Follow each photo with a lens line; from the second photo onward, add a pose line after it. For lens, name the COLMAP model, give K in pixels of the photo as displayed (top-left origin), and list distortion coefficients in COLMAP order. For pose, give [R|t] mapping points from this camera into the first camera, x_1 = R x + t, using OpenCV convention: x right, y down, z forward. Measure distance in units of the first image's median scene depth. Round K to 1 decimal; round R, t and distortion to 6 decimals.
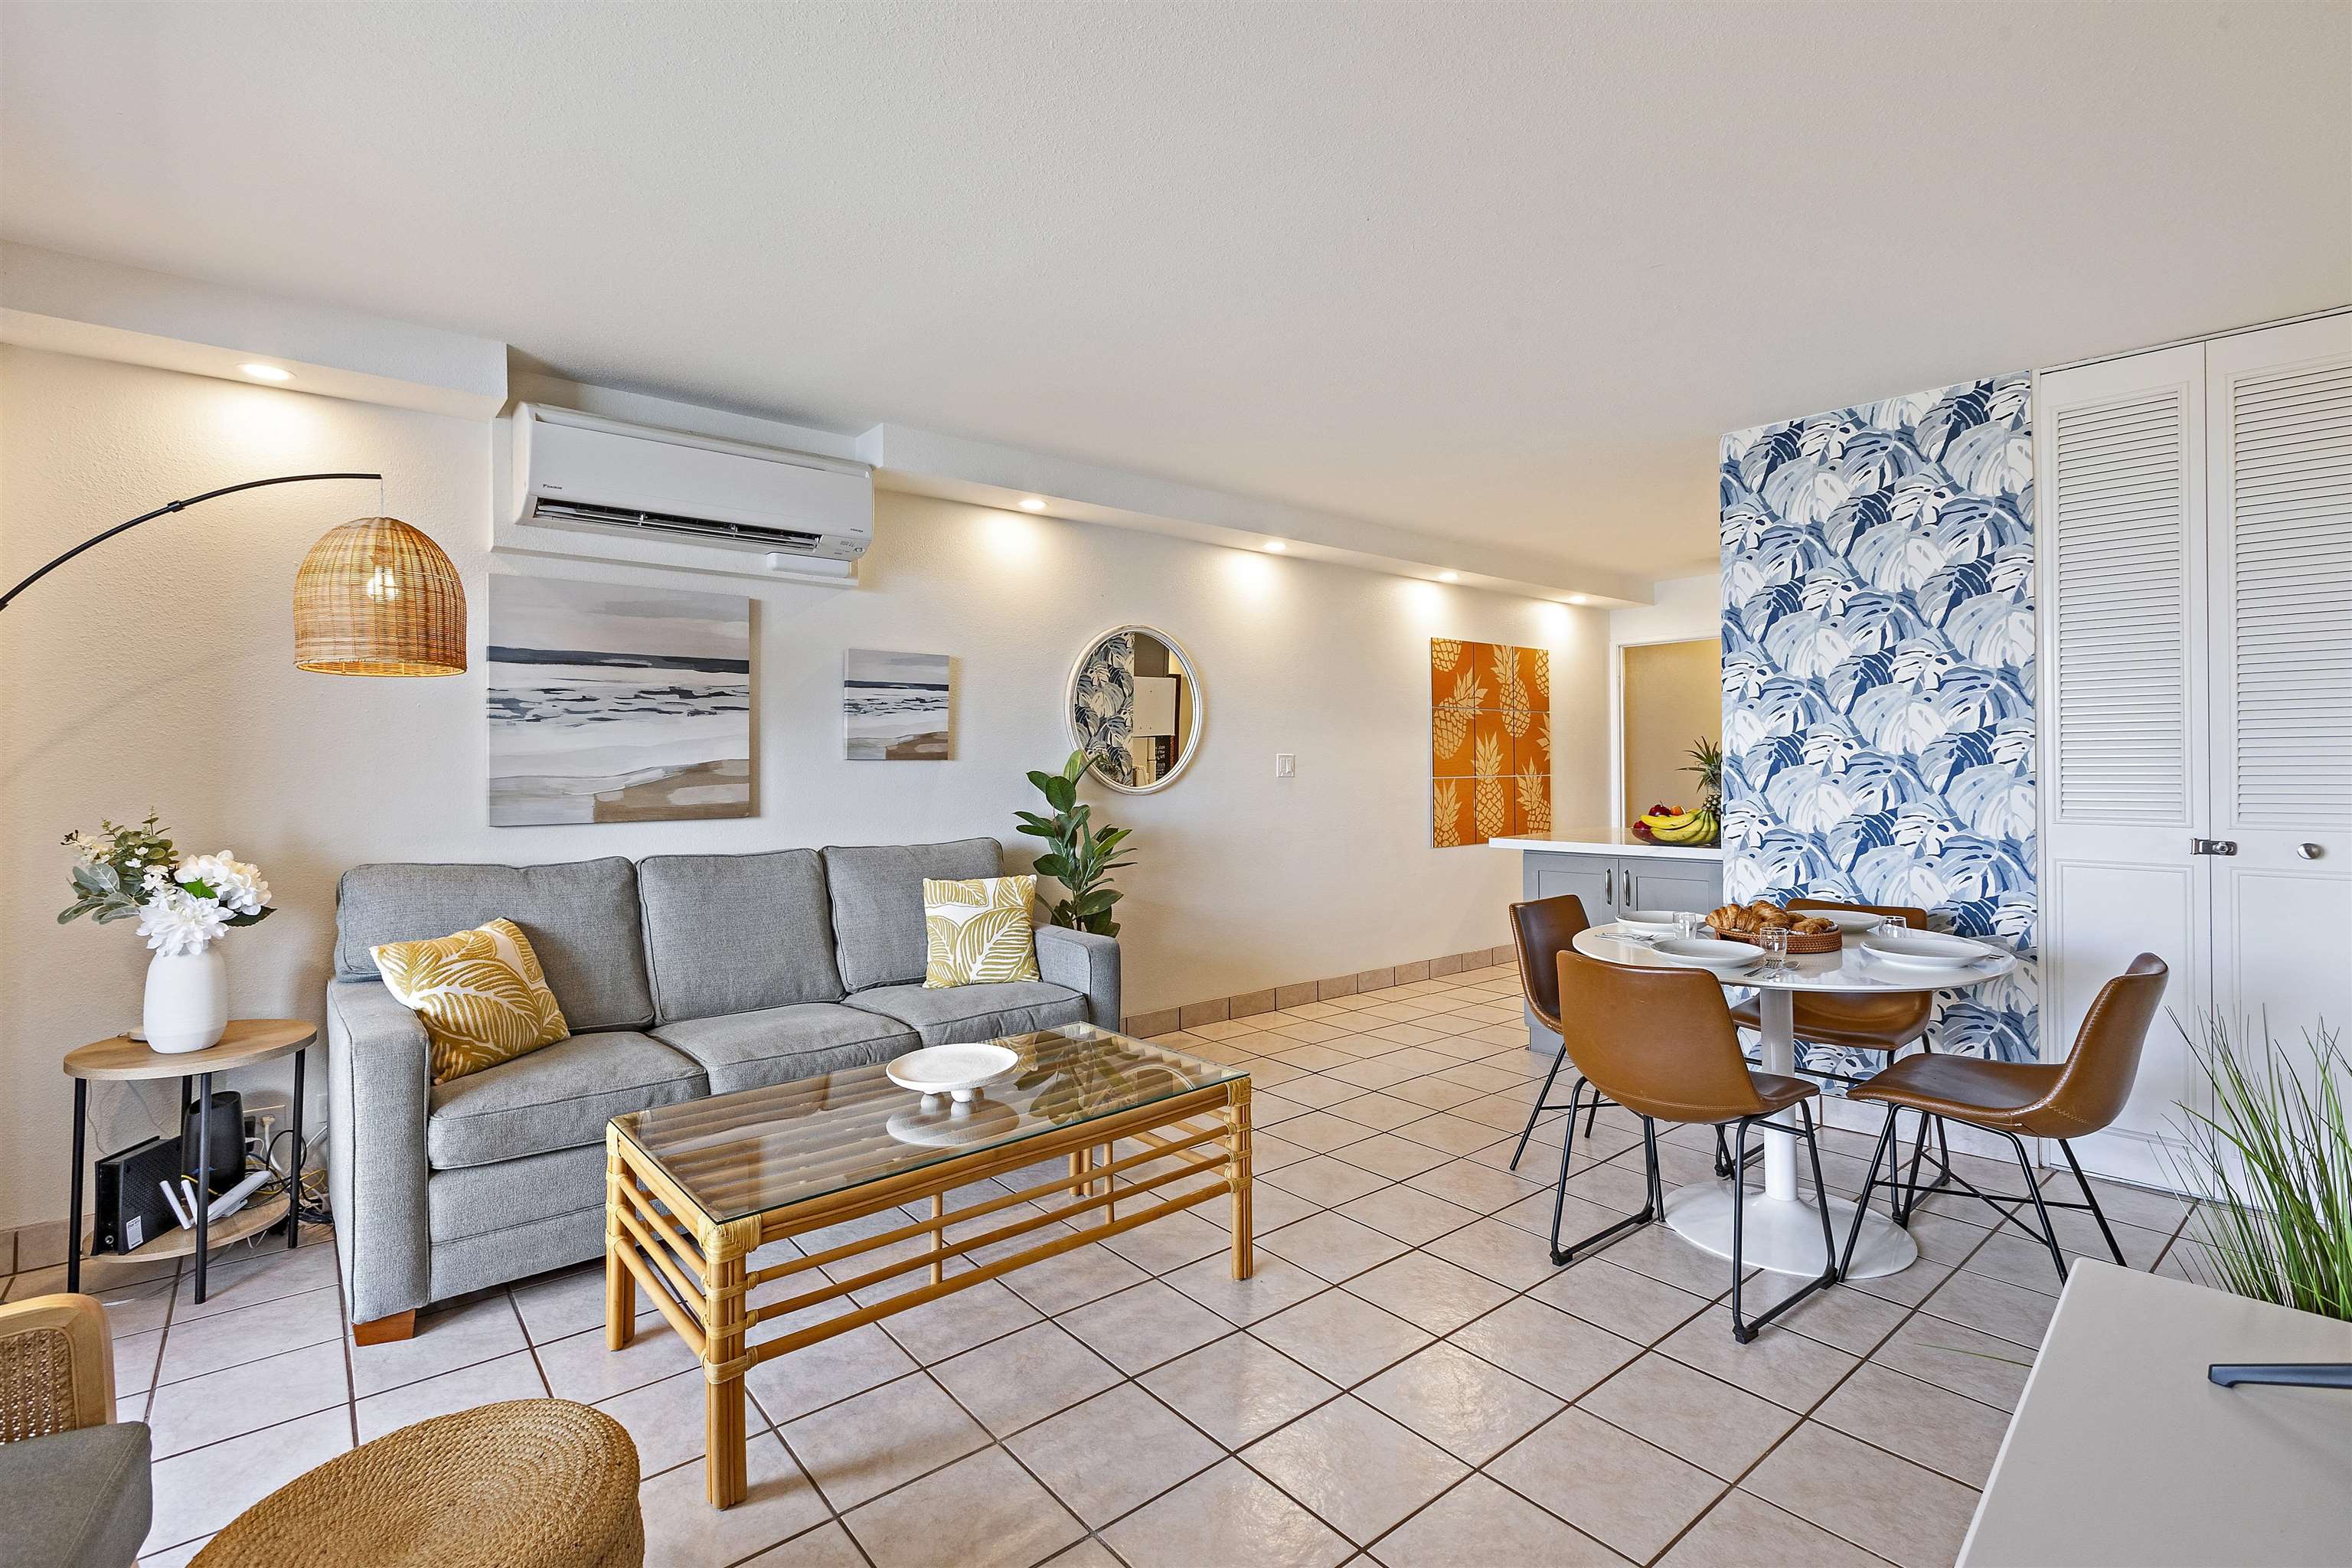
lens RADIAL K [[1091.6, 0, 1157.7], [0, 1091.6, 763.6], [0, 0, 1]] dist [0.002634, 0.000308]
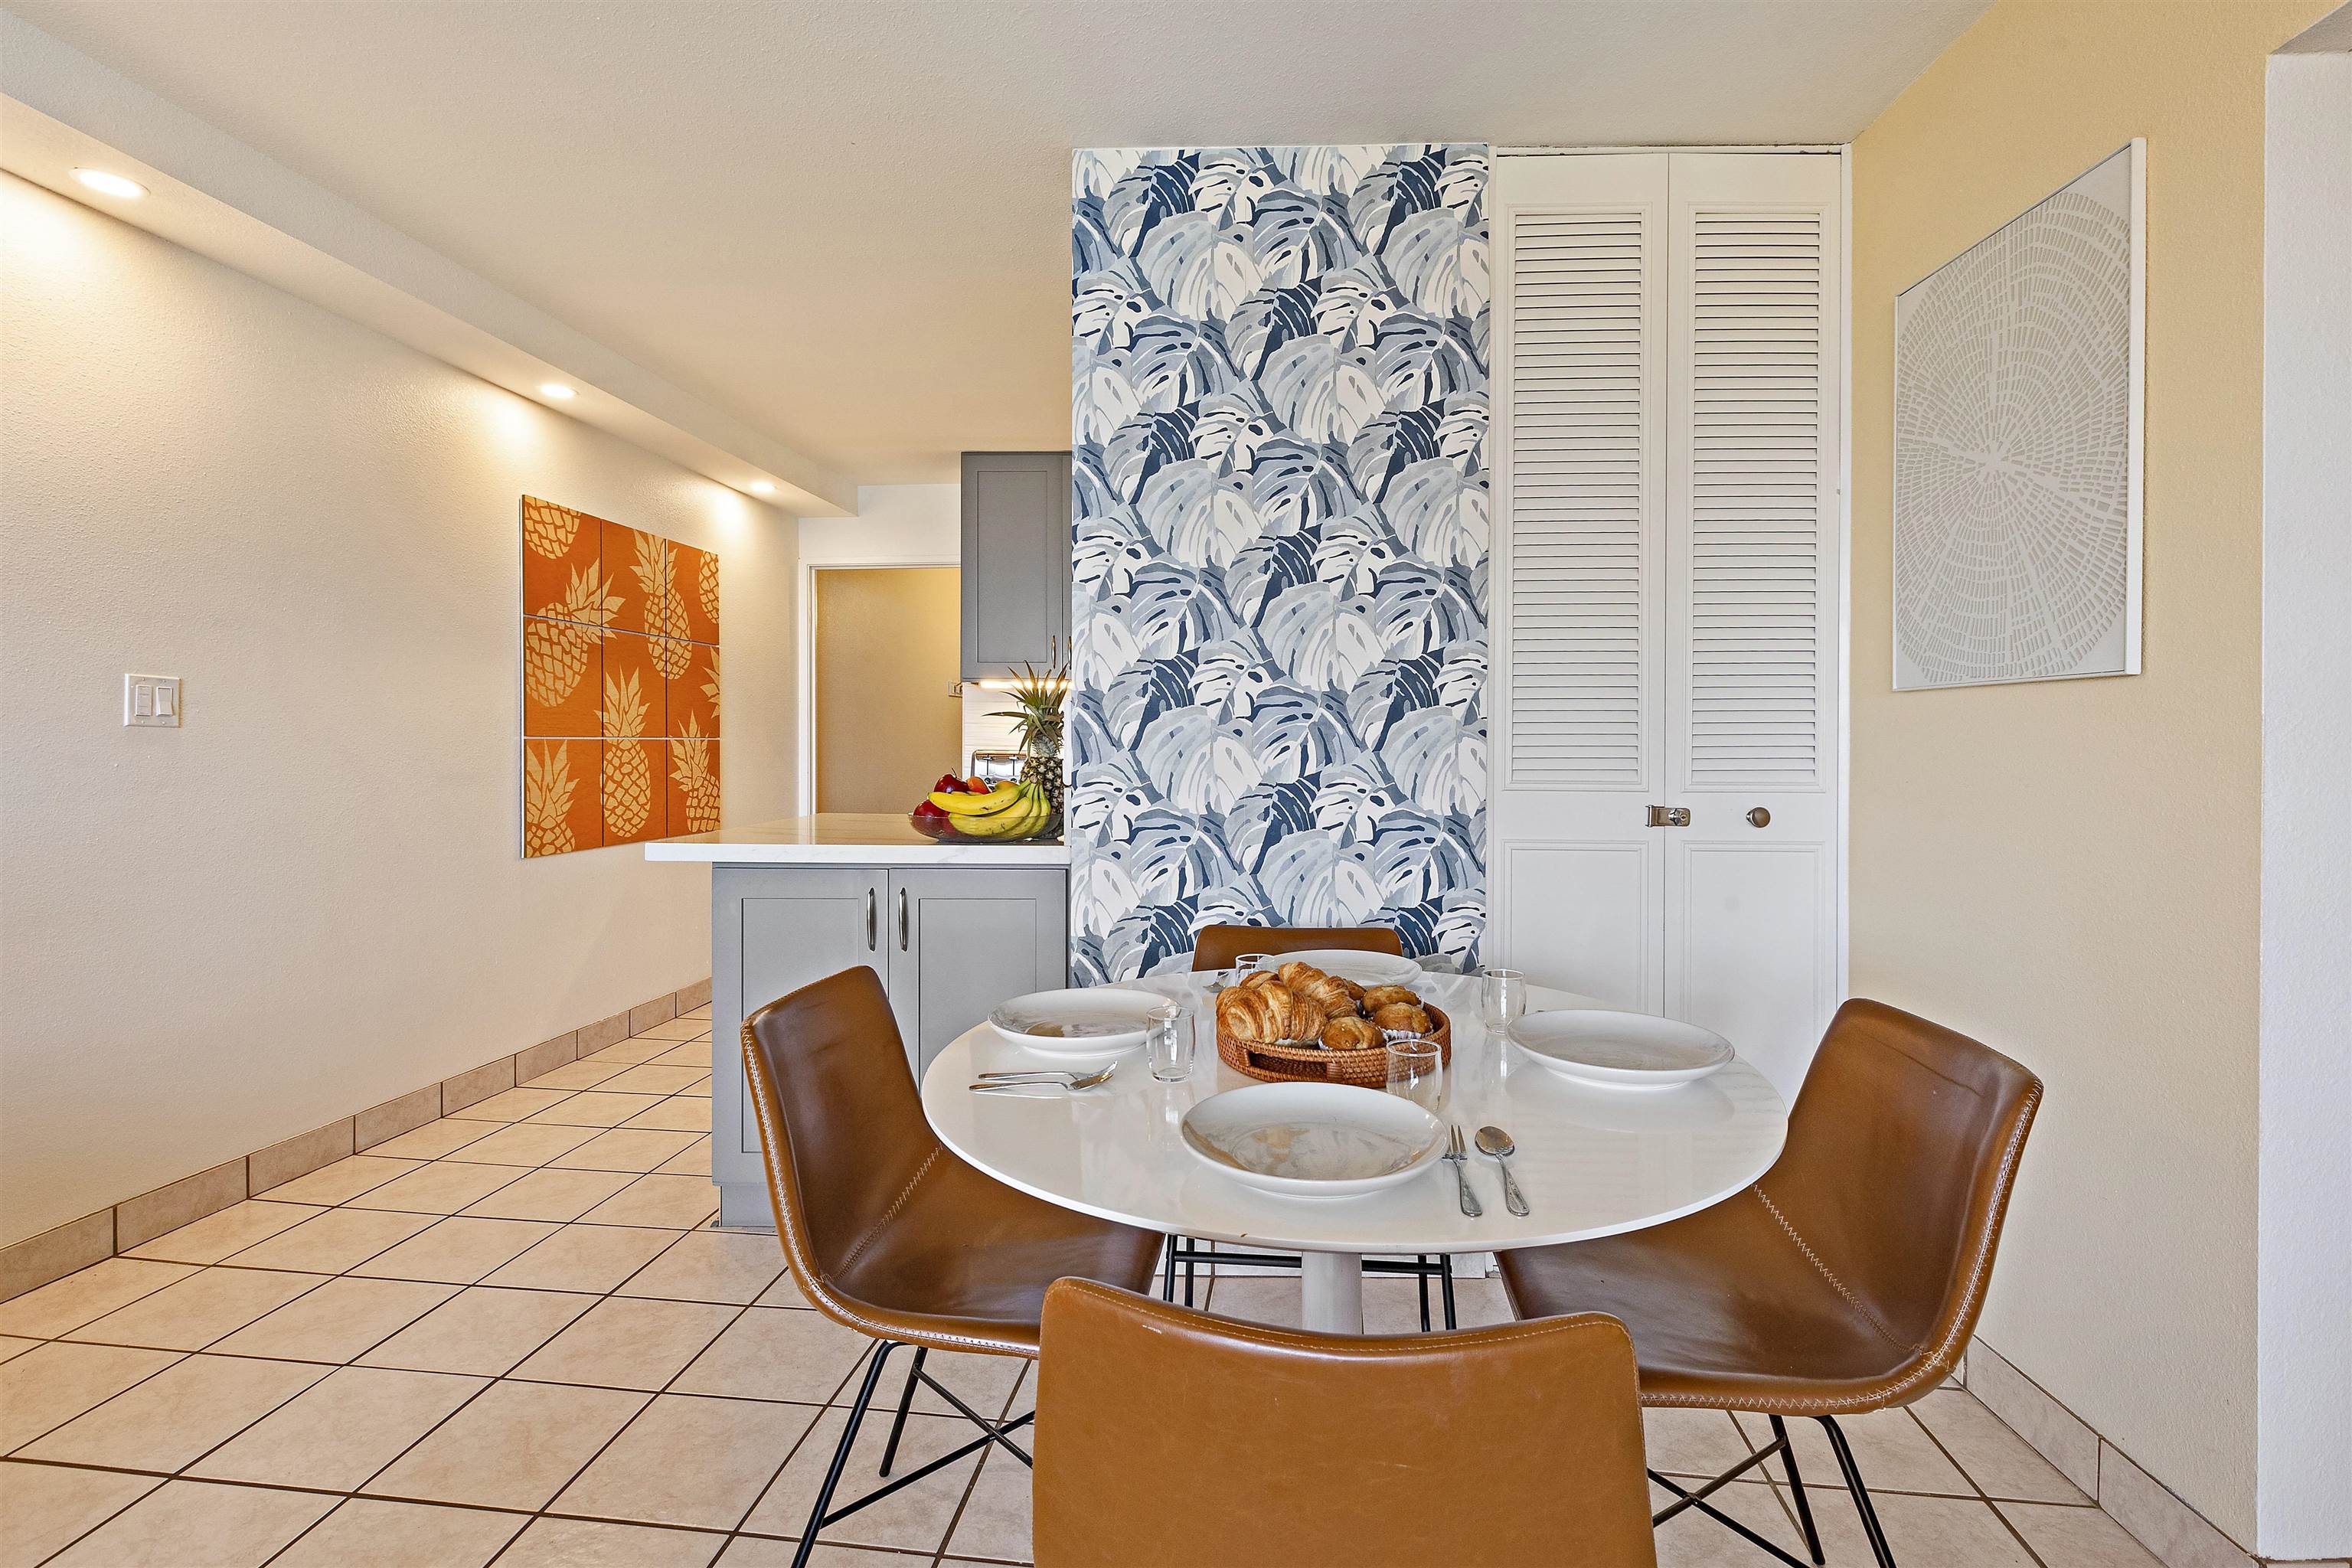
lens RADIAL K [[1091.6, 0, 1186.0], [0, 1091.6, 752.2], [0, 0, 1]] dist [0.002634, 0.000308]
pose [[0.705246, 0.003629, 0.708953, 0.144381], [-0.008947, 0.999953, 0.003782, 0.025135], [-0.708906, -0.009010, 0.705245, 0.557264]]
